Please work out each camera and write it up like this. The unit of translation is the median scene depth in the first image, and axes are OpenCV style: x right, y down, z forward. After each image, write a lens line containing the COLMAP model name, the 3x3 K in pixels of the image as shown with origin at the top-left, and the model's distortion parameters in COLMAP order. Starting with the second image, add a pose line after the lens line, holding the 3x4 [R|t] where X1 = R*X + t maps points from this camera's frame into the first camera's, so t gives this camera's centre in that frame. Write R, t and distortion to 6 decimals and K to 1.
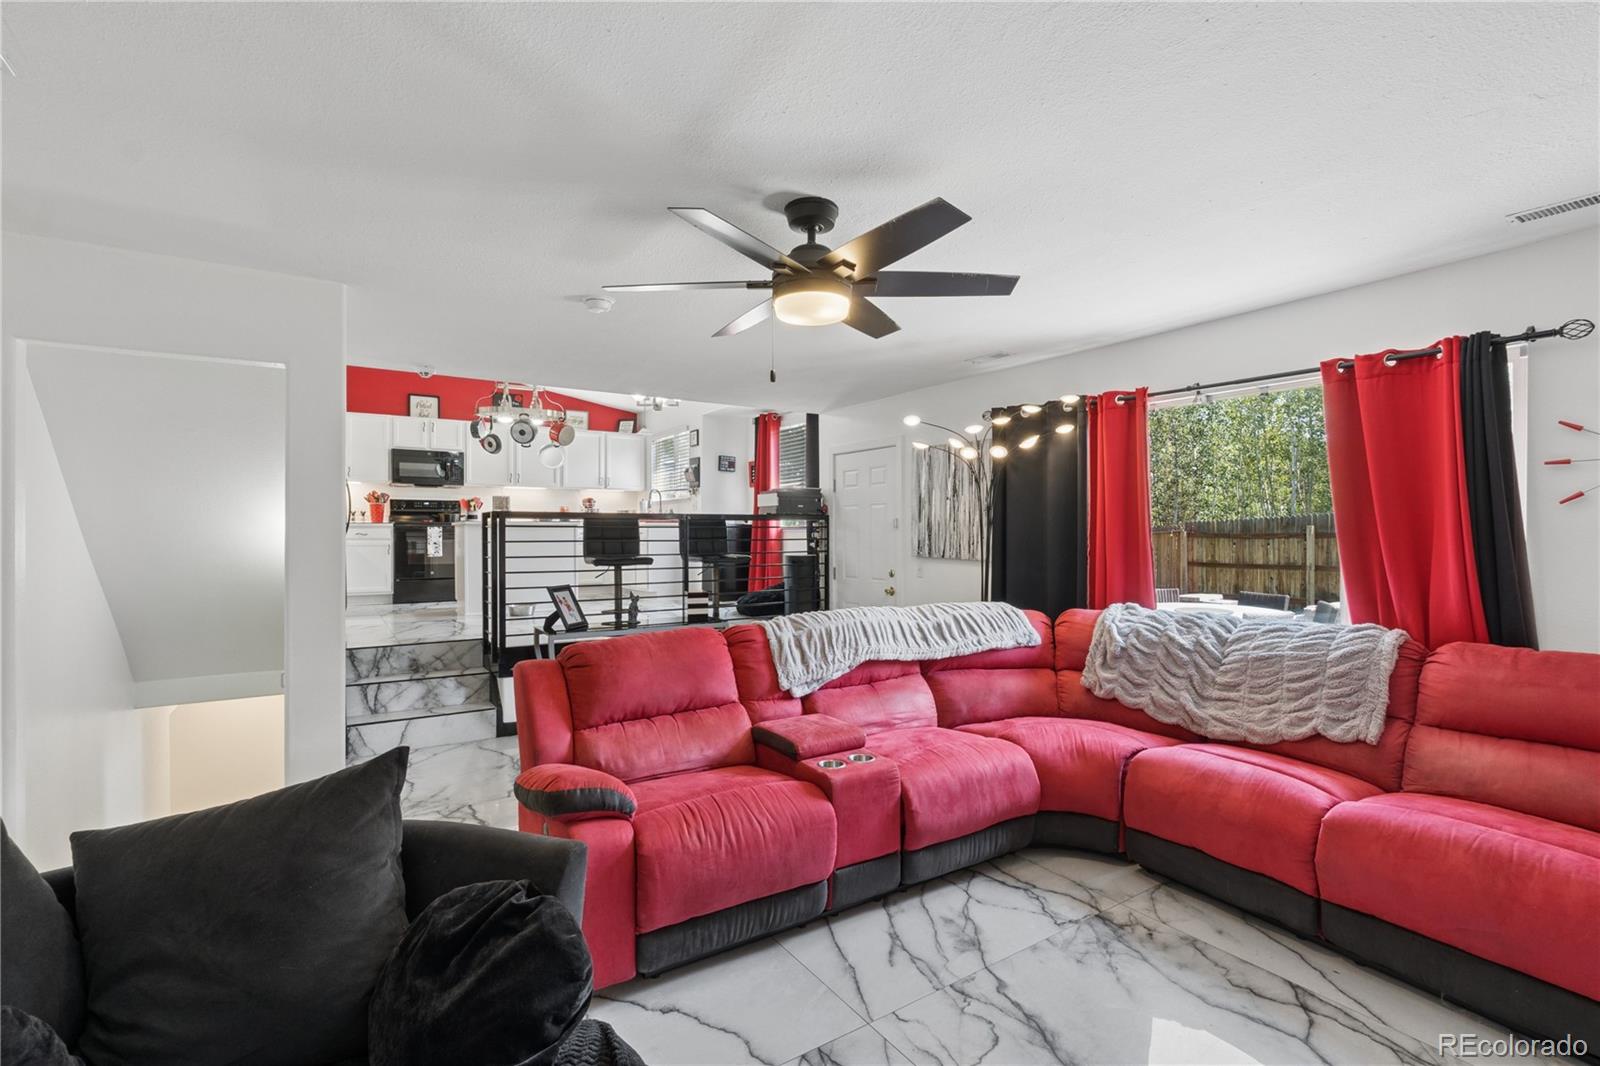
lens RADIAL K [[731.1, 0, 809.4], [0, 731.1, 528.6], [0, 0, 1]] dist [-0.019645, 0.004744]
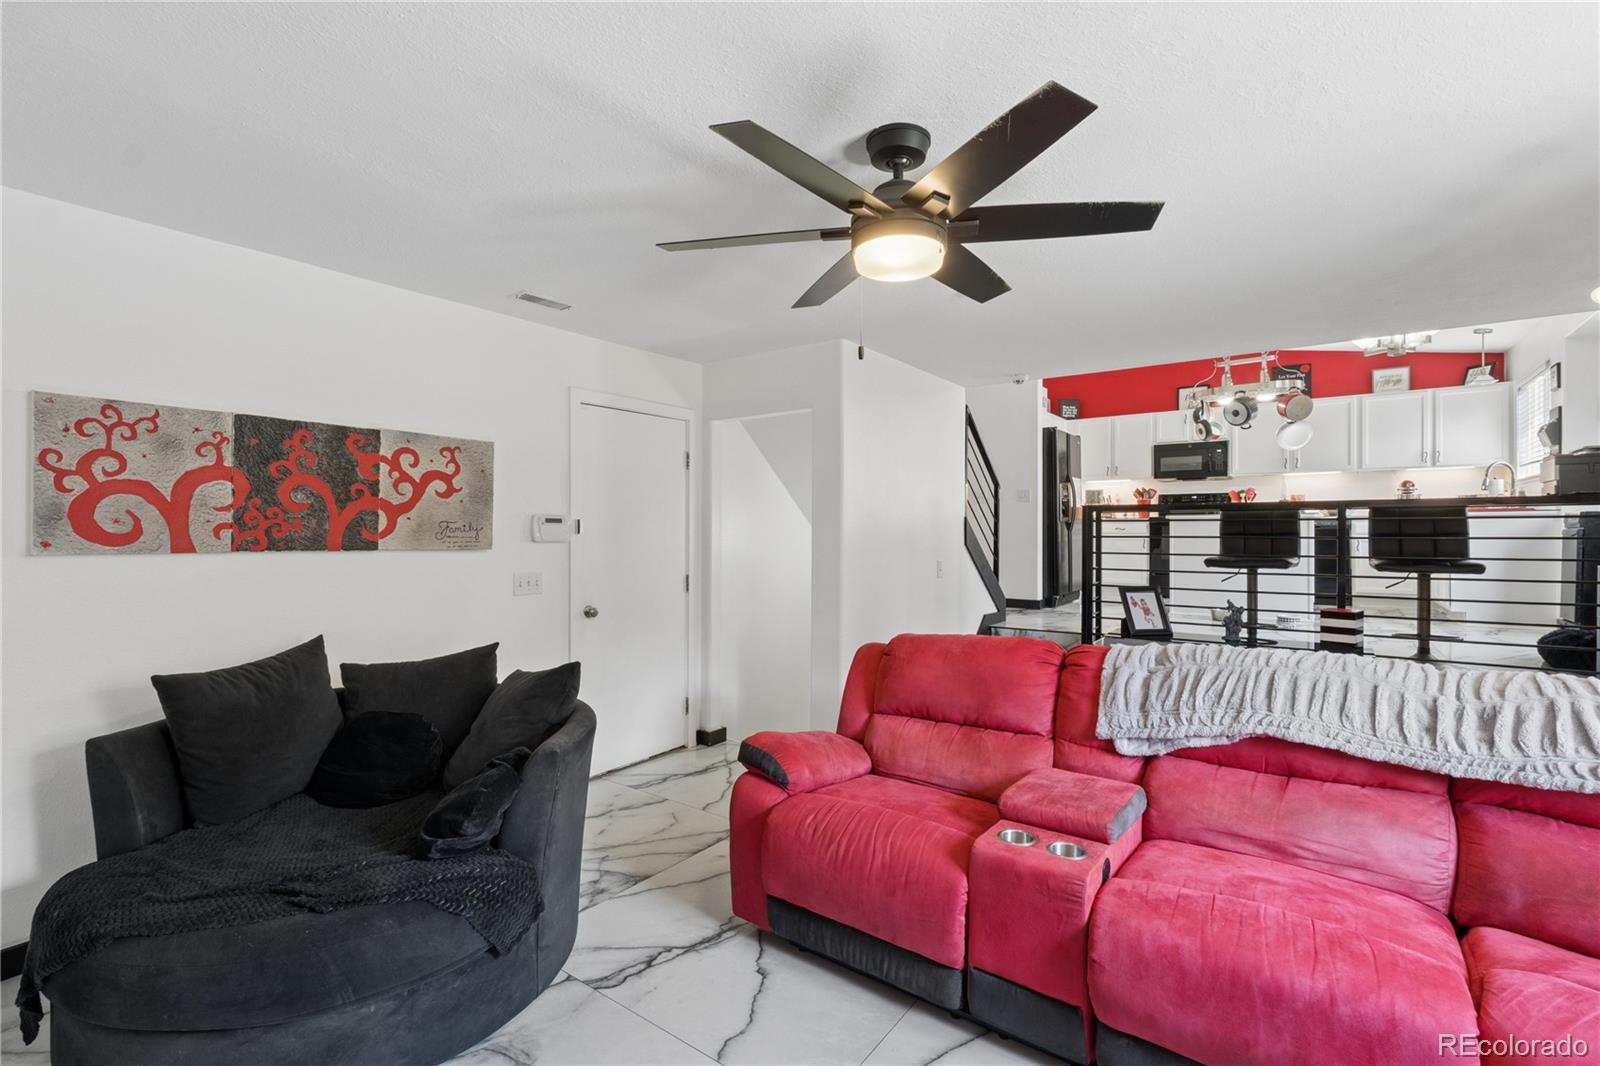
lens RADIAL K [[731.1, 0, 793.3], [0, 731.1, 538.8], [0, 0, 1]] dist [-0.019645, 0.004744]
pose [[0.343302, 0.012288, -0.939145, 0.327017], [0.006732, 0.999857, 0.015543, 0.003155], [0.939201, -0.011658, 0.343170, 0.272236]]
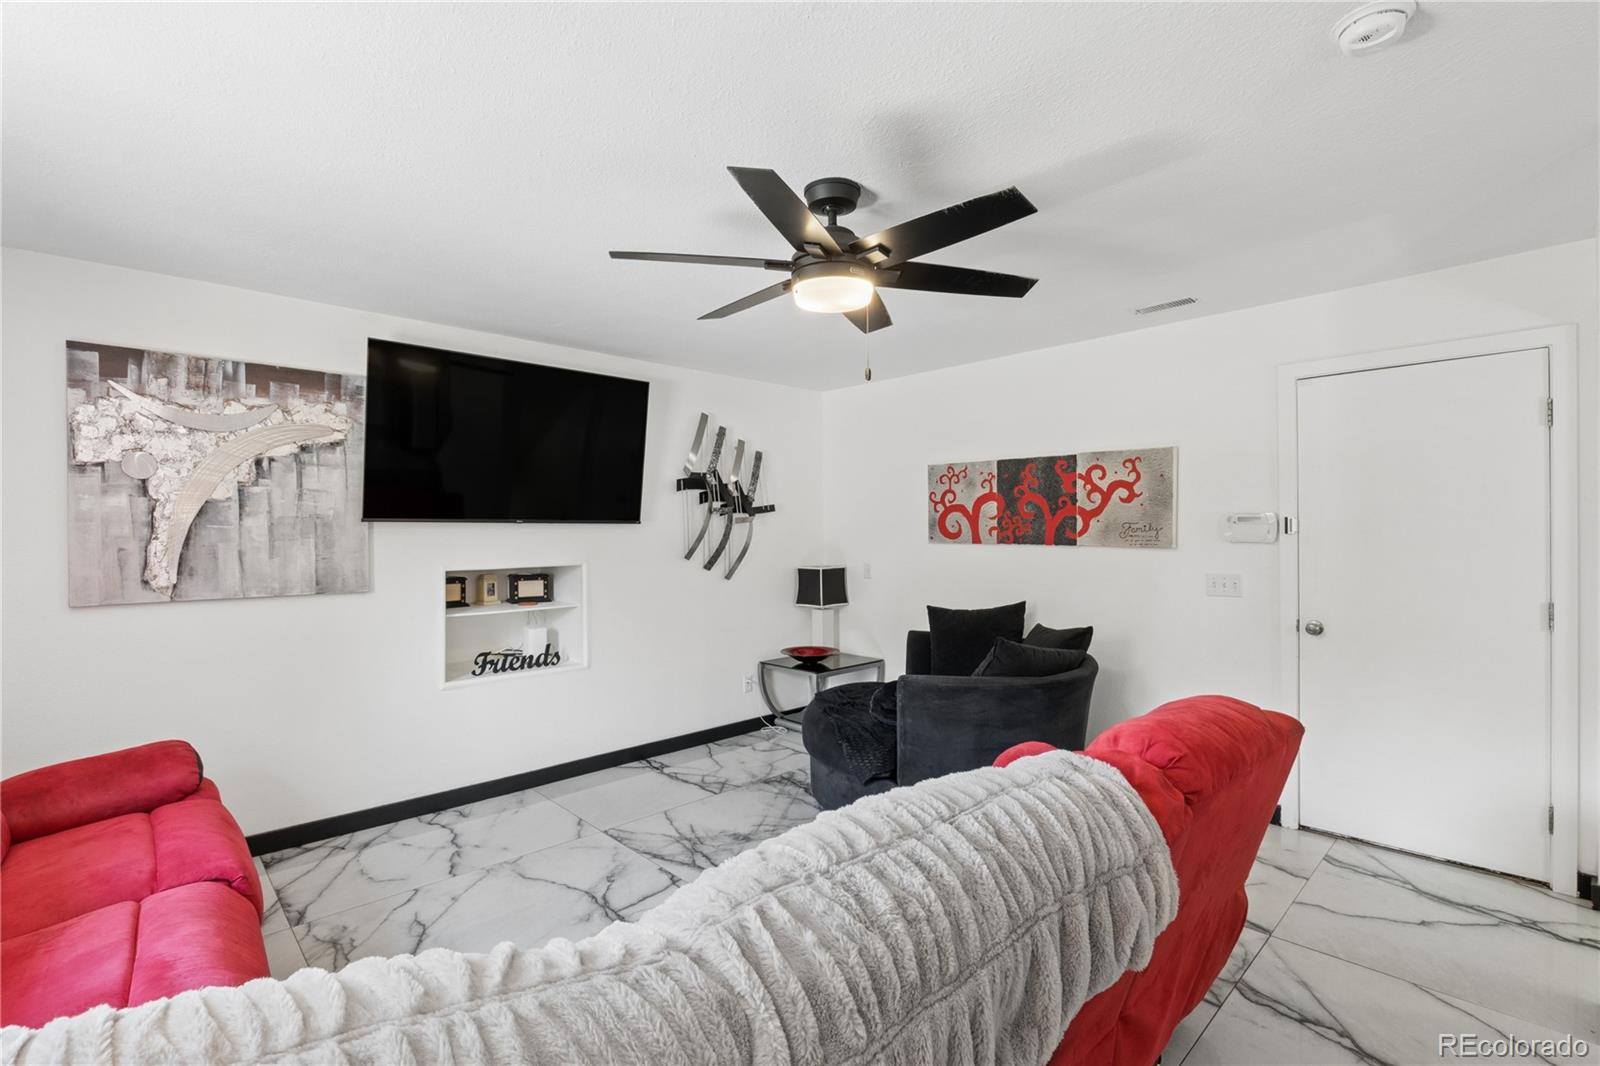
lens RADIAL K [[731.1, 0, 791.3], [0, 731.1, 534.6], [0, 0, 1]] dist [-0.019645, 0.004744]
pose [[-0.986703, 0.008405, -0.162314, 0.094868], [0.008857, 0.999959, -0.002058, 0.006177], [0.162290, -0.003468, -0.986737, 0.855856]]
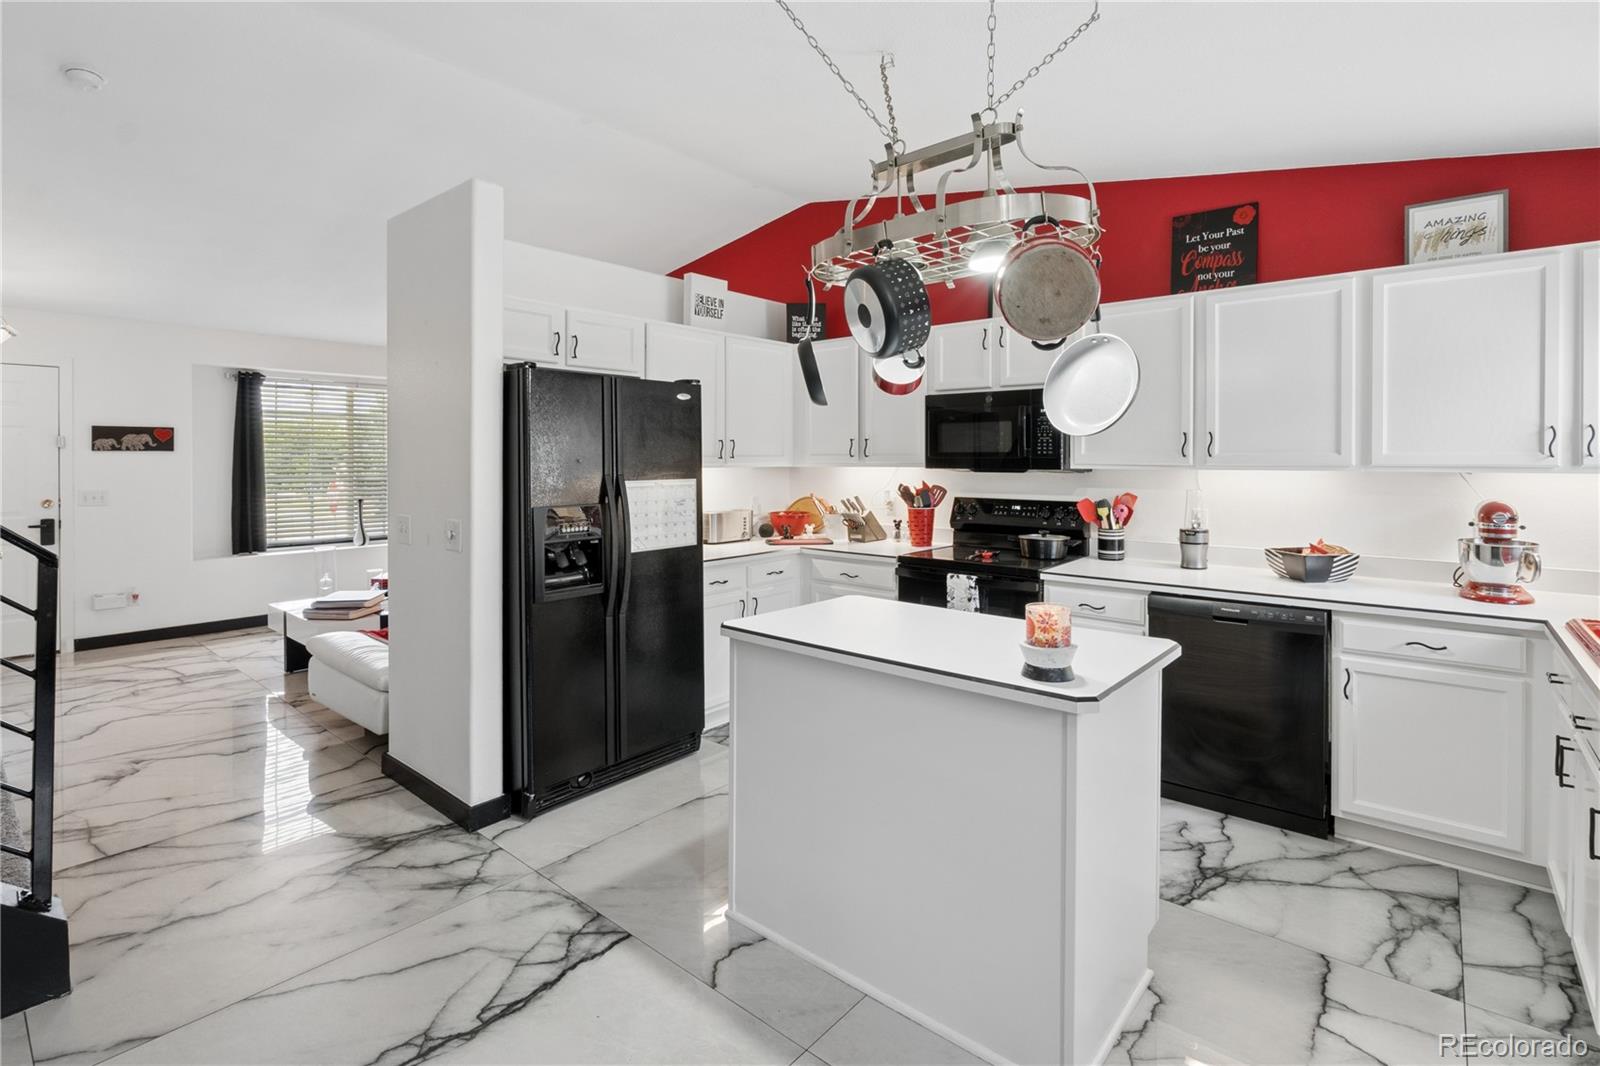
lens RADIAL K [[731.1, 0, 797.5], [0, 731.1, 474.9], [0, 0, 1]] dist [-0.019645, 0.004744]
pose [[0.273473, 0.021720, -0.961634, -0.205521], [0.005319, 0.999696, 0.024092, -0.109246], [0.961865, -0.011703, 0.273274, 1.219396]]
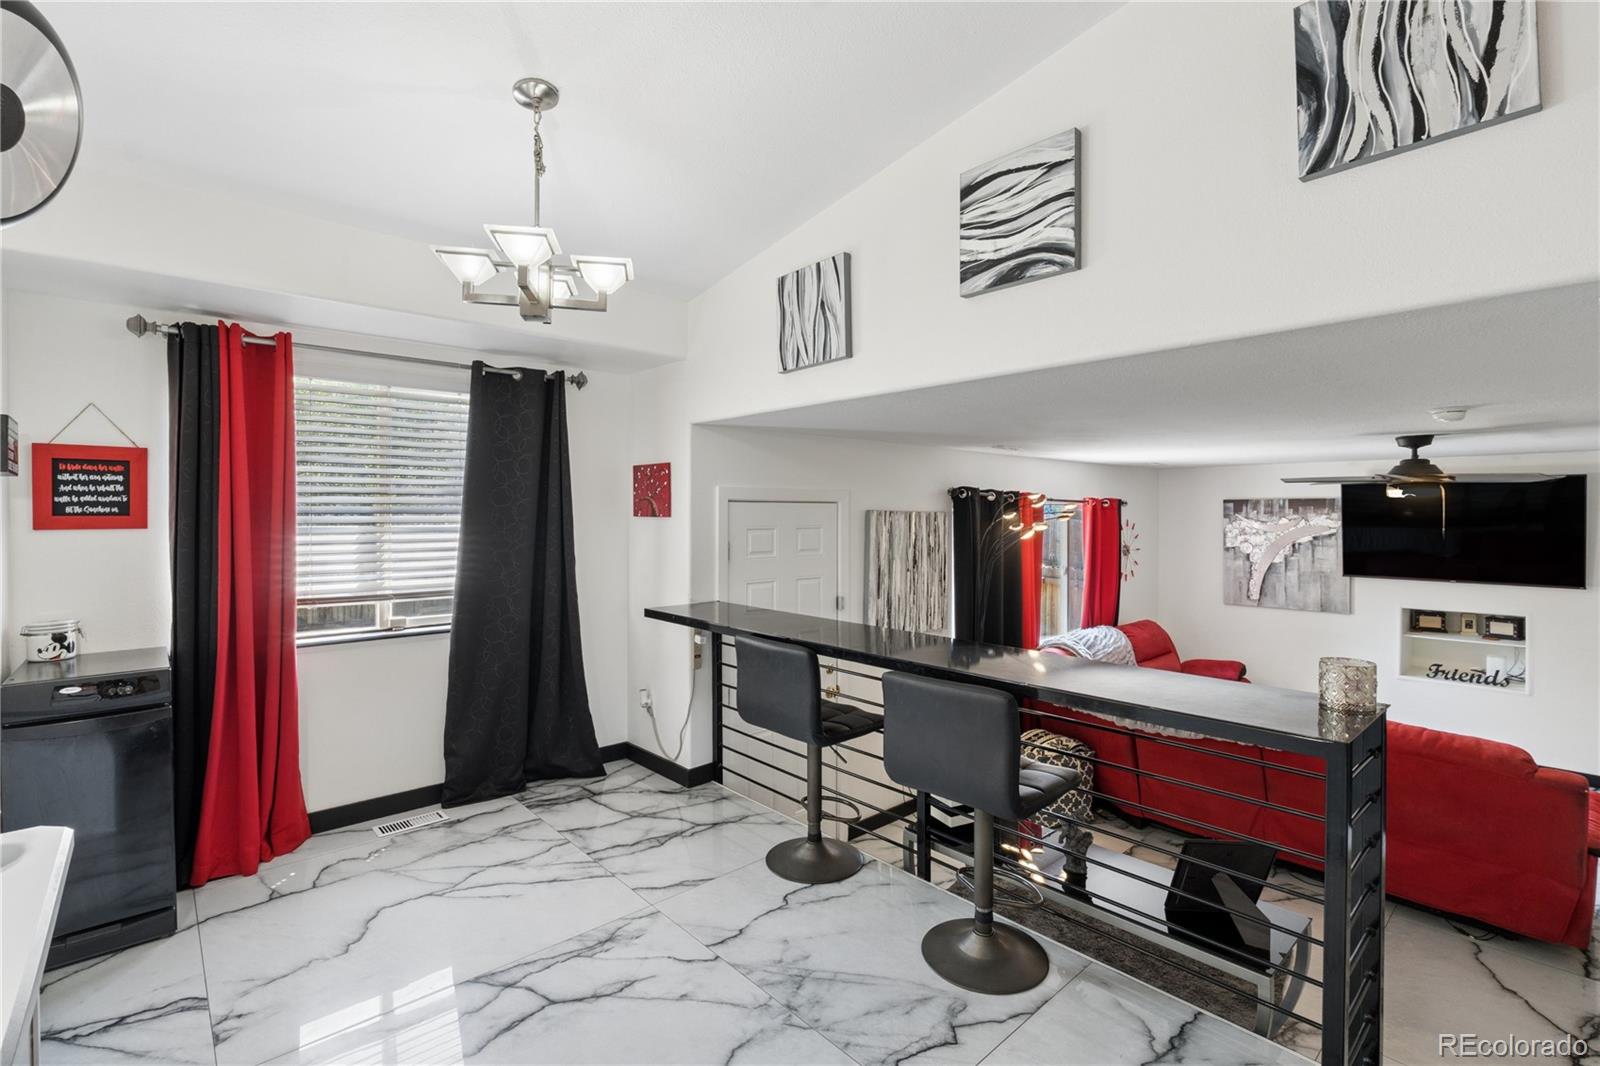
lens RADIAL K [[731.1, 0, 804.9], [0, 731.1, 517.1], [0, 0, 1]] dist [-0.019645, 0.004744]
pose [[-0.149482, -0.002420, 0.988761, -0.681011], [-0.004648, 0.999988, 0.001745, -0.105075], [-0.988753, -0.004335, -0.149492, 1.221516]]
